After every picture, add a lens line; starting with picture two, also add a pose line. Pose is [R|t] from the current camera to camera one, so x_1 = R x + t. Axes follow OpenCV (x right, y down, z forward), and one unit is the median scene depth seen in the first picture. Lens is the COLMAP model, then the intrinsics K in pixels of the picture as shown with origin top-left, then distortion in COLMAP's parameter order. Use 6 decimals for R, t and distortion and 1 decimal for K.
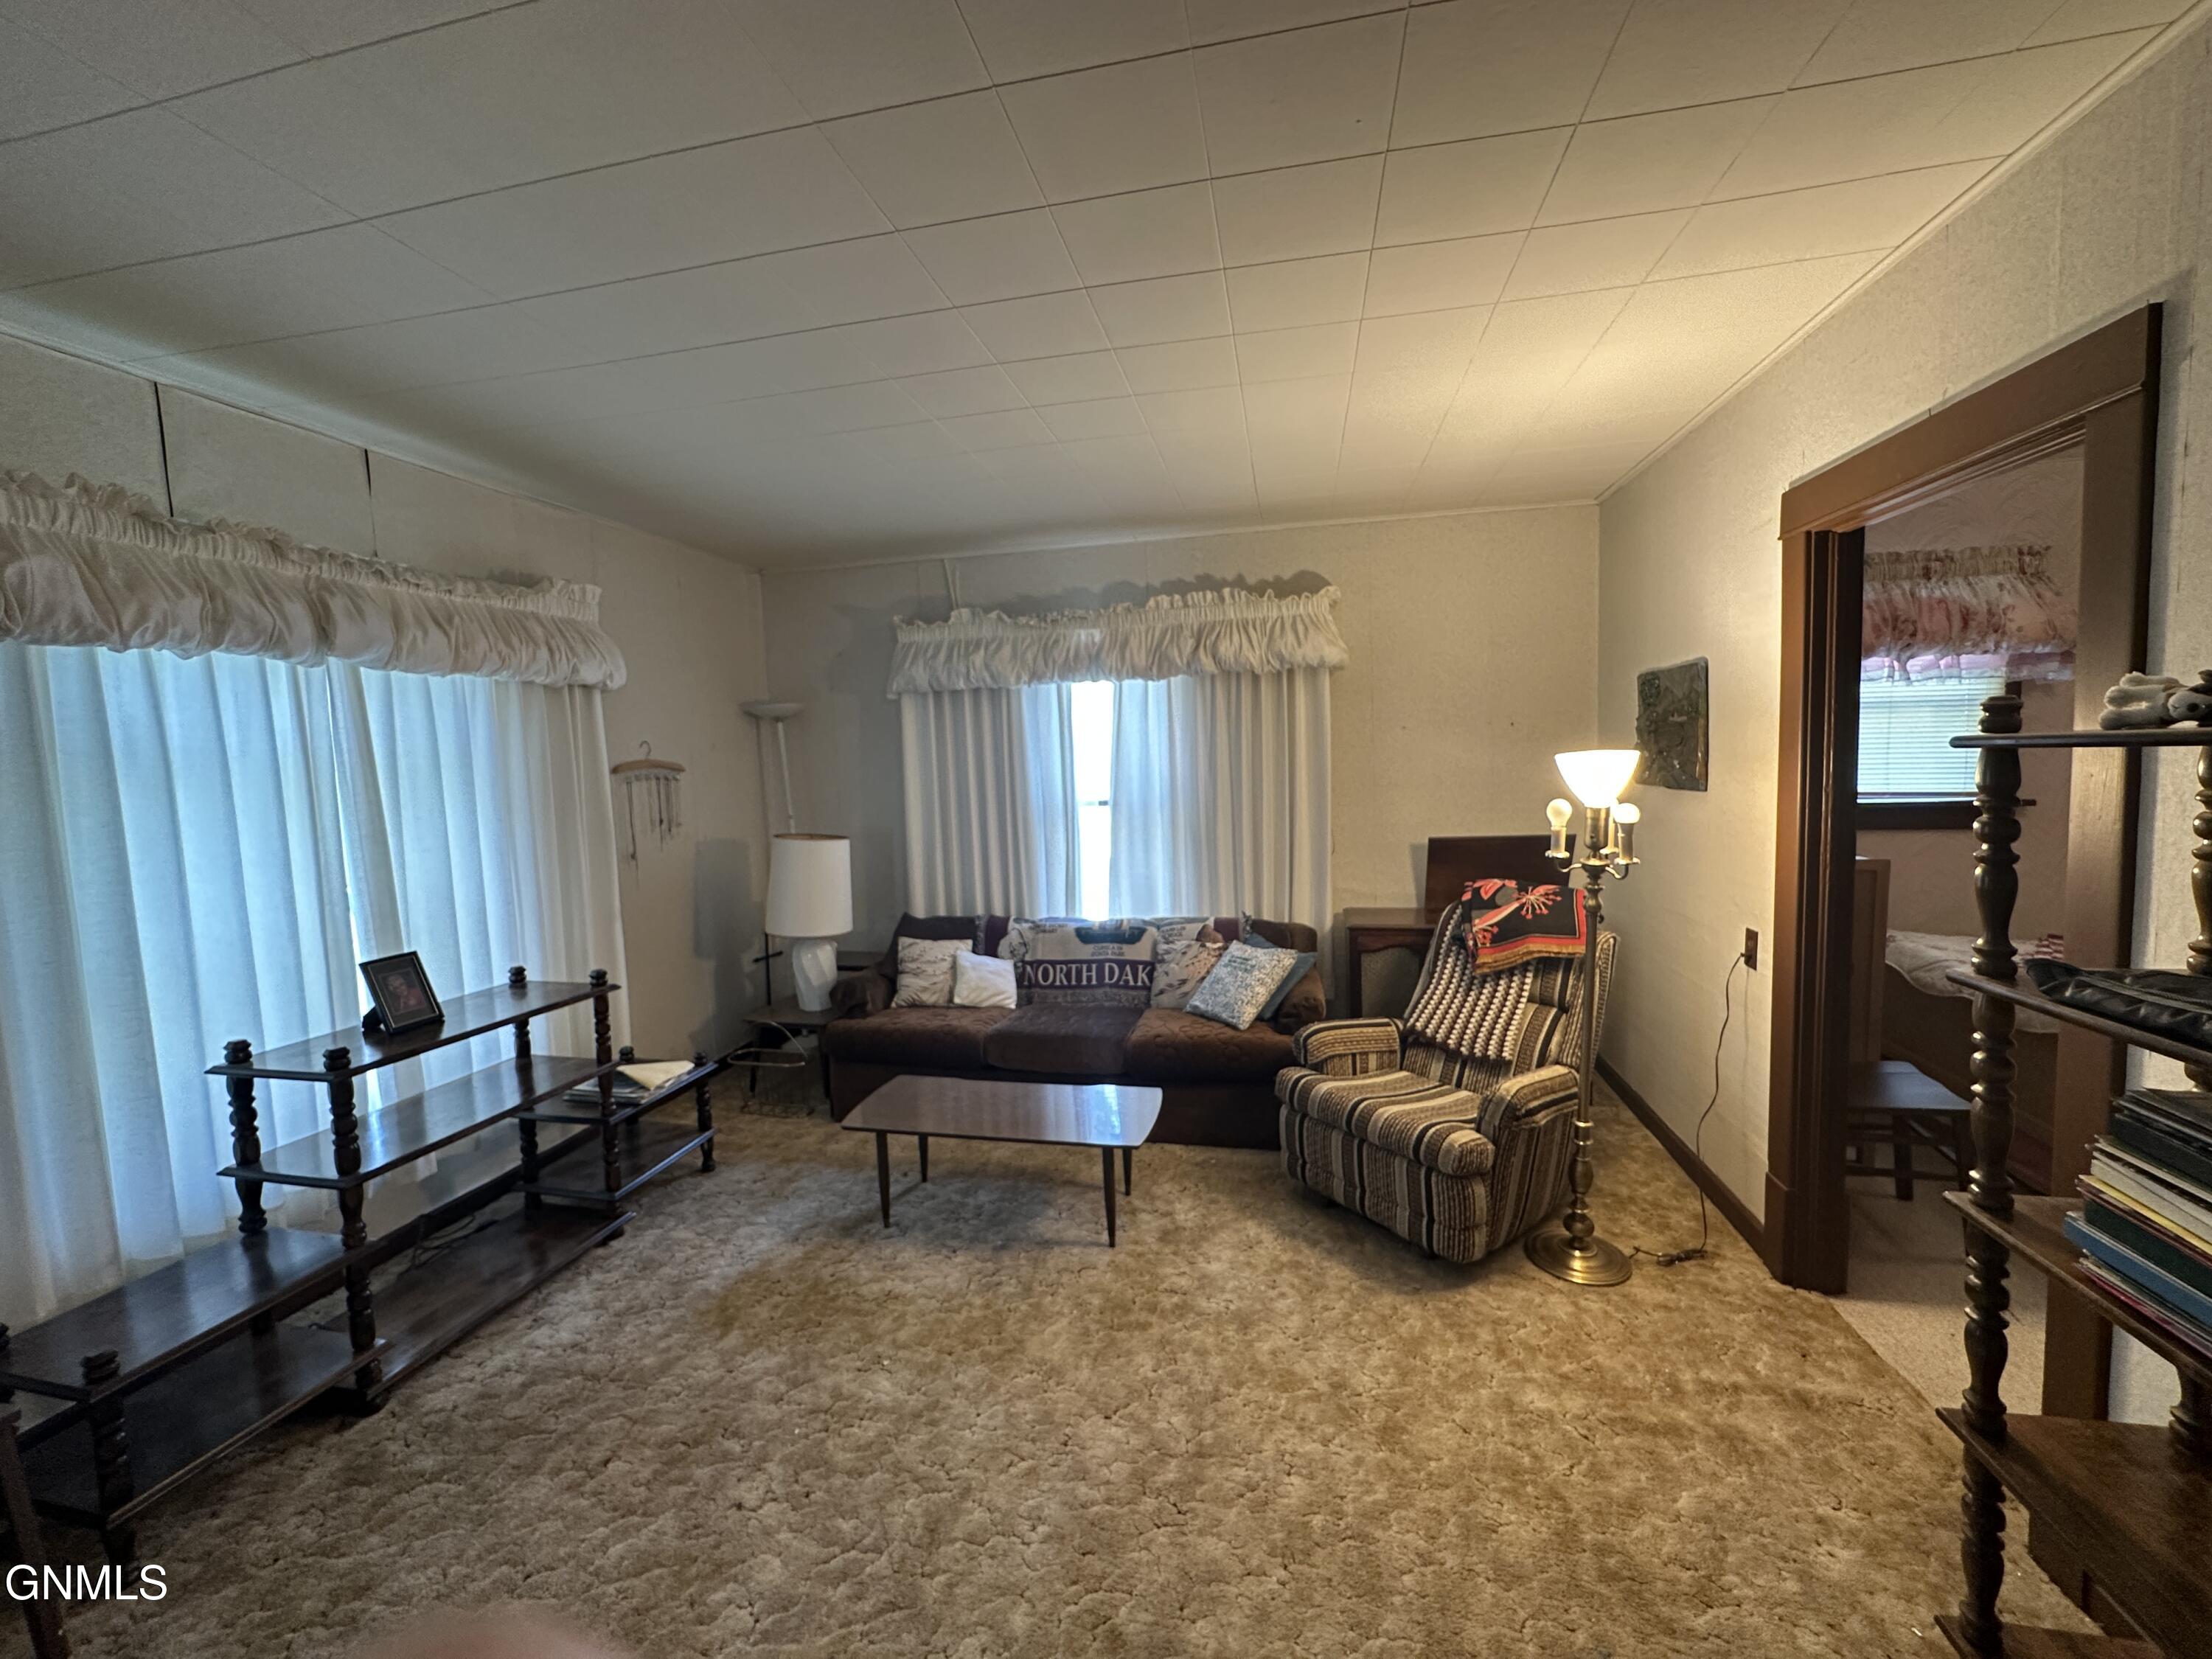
lens RADIAL K [[880.7, 0, 1104.3], [0, 880.7, 829.3], [0, 0, 1]] dist [-0.004216, 0.001698]
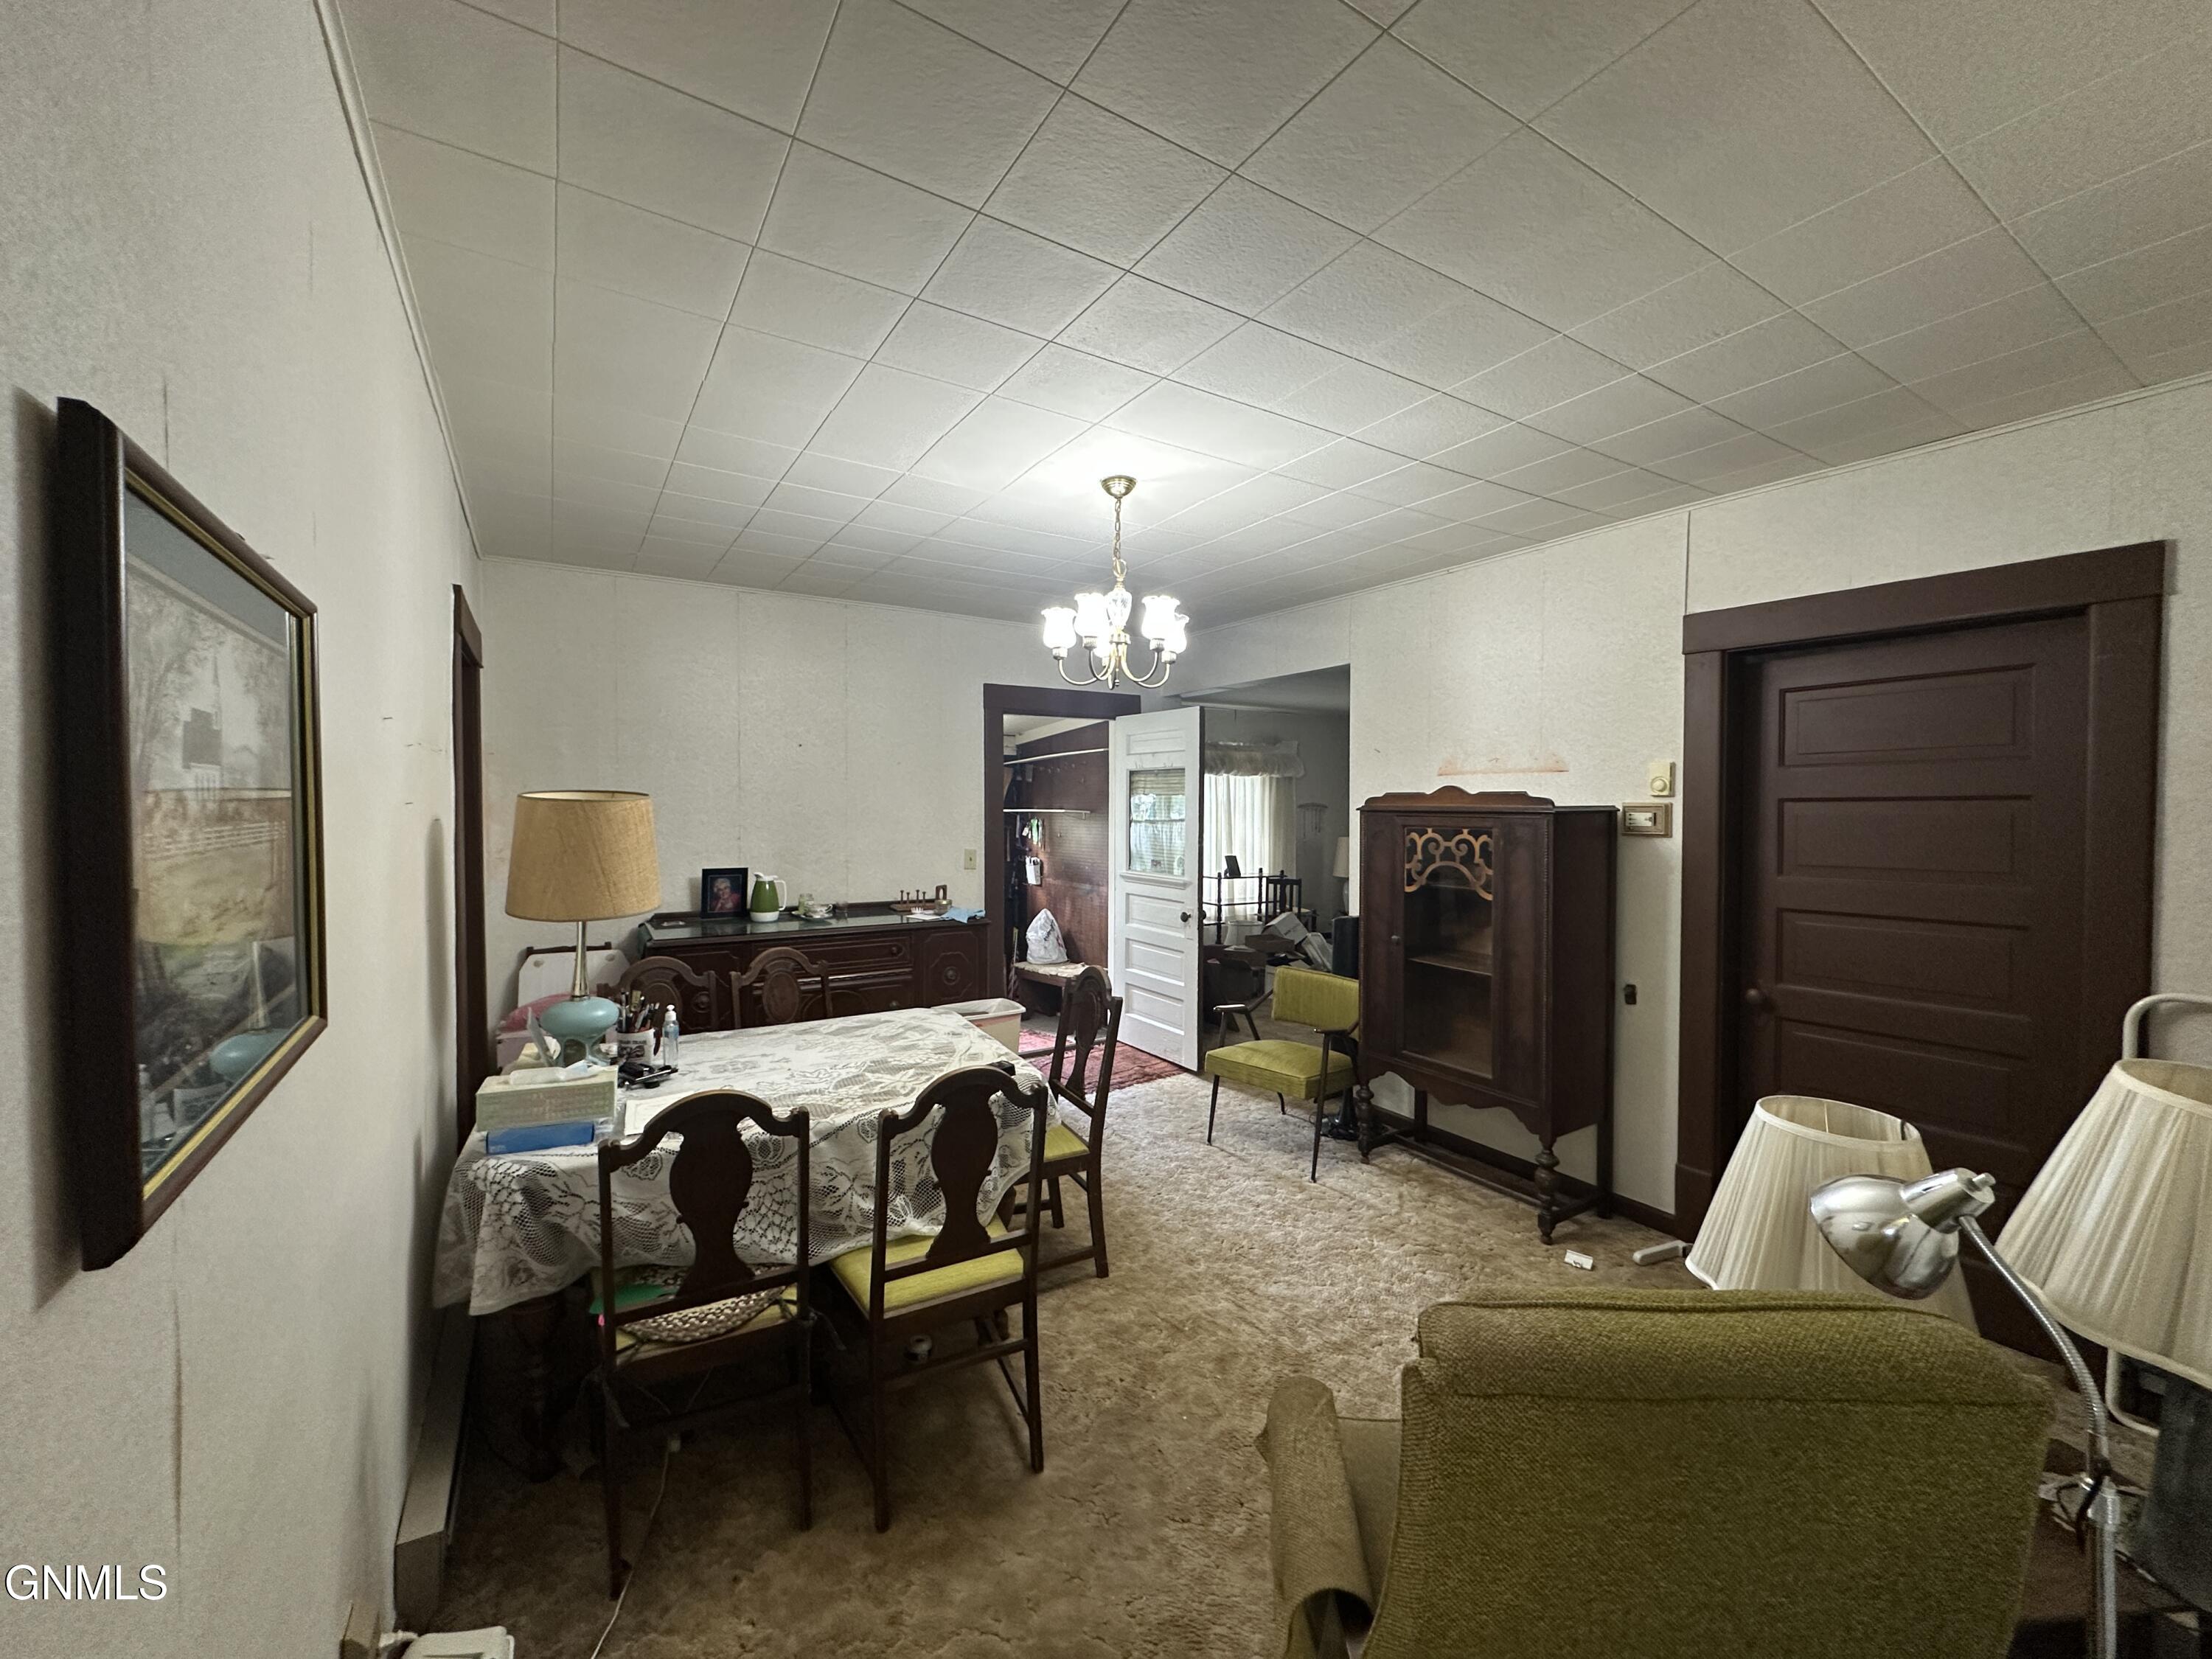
lens RADIAL K [[880.7, 0, 1104.4], [0, 880.7, 830.0], [0, 0, 1]] dist [-0.004216, 0.001698]
pose [[0.685821, 0.048327, -0.726164, 0.703584], [-0.081746, 0.996594, -0.010881, 0.059058], [0.723165, 0.066823, 0.687435, -0.905103]]
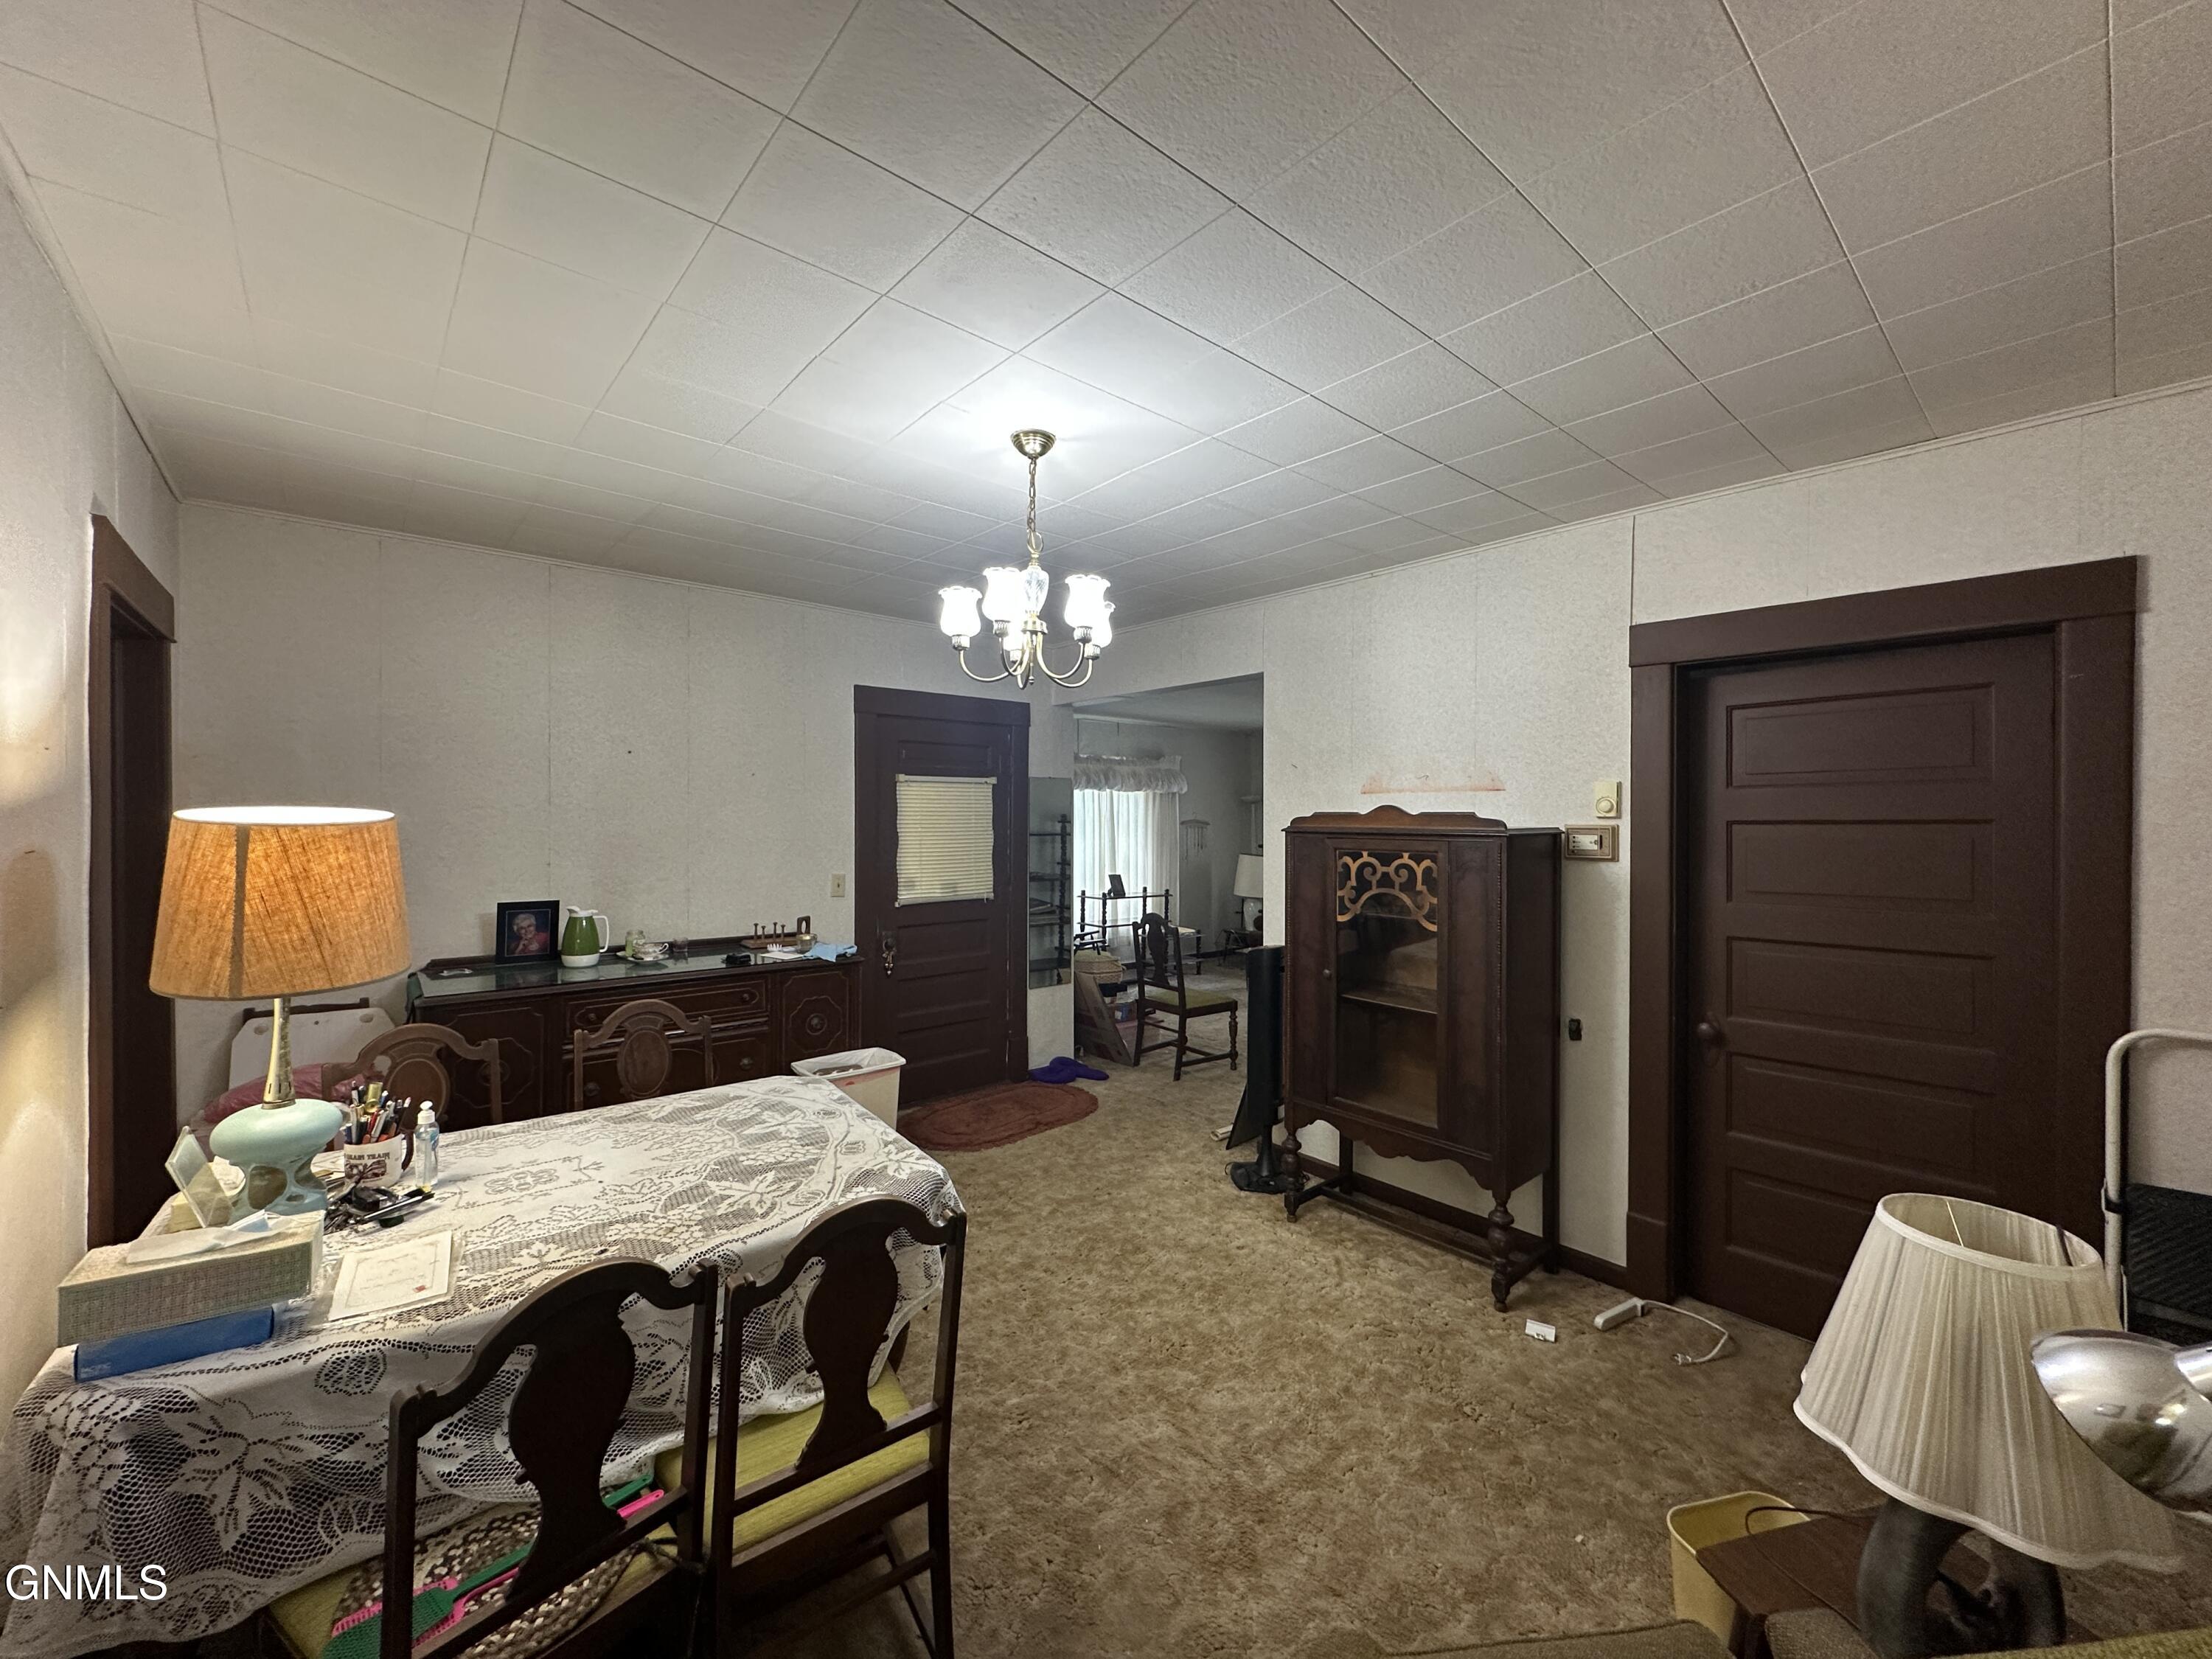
lens RADIAL K [[880.7, 0, 1103.5], [0, 880.7, 829.9], [0, 0, 1]] dist [-0.004216, 0.001698]
pose [[0.788150, 0.036647, -0.614391, 0.617240], [-0.077161, 0.996234, -0.039559, 0.053164], [0.610627, 0.078586, 0.788009, -0.857459]]
